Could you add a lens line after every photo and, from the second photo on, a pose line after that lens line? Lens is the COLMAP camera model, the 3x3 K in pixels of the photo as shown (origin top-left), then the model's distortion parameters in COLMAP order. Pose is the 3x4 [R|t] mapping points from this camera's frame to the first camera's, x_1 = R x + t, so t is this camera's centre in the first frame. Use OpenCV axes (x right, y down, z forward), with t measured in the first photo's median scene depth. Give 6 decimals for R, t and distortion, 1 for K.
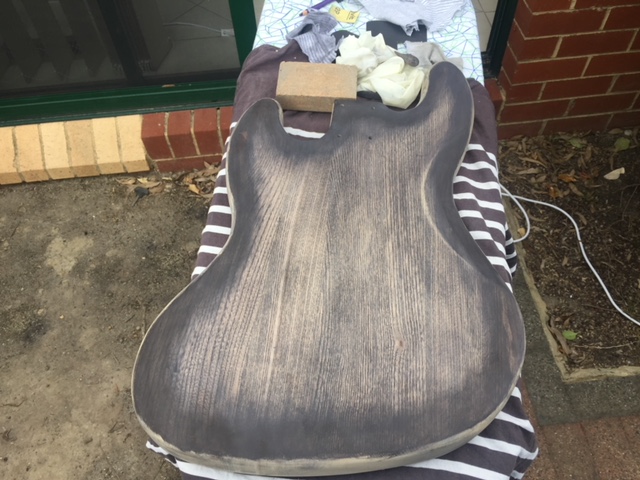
lens RADIAL K [[546.8, 0, 320.0], [0, 546.8, 240.0], [0, 0, 1]] dist [0.097196, -0.163238]
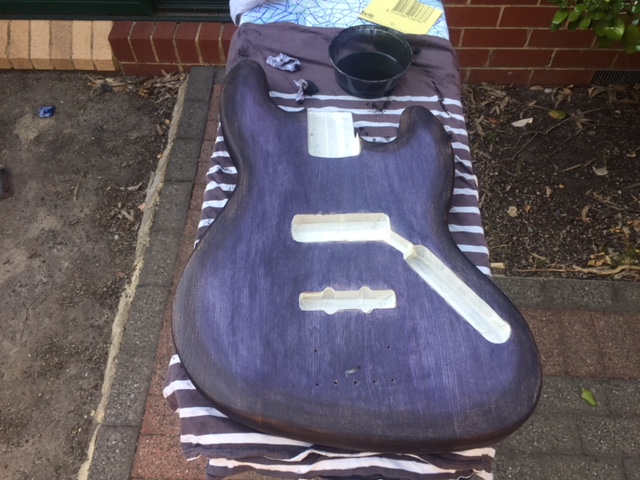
lens RADIAL K [[546.8, 0, 320.0], [0, 546.8, 240.0], [0, 0, 1]] dist [0.097196, -0.163238]
pose [[0.986968, 0.137040, -0.084343, 0.267623], [-0.137559, 0.990494, -0.000337, 0.170245], [0.083495, 0.011935, 0.996437, -0.122011]]
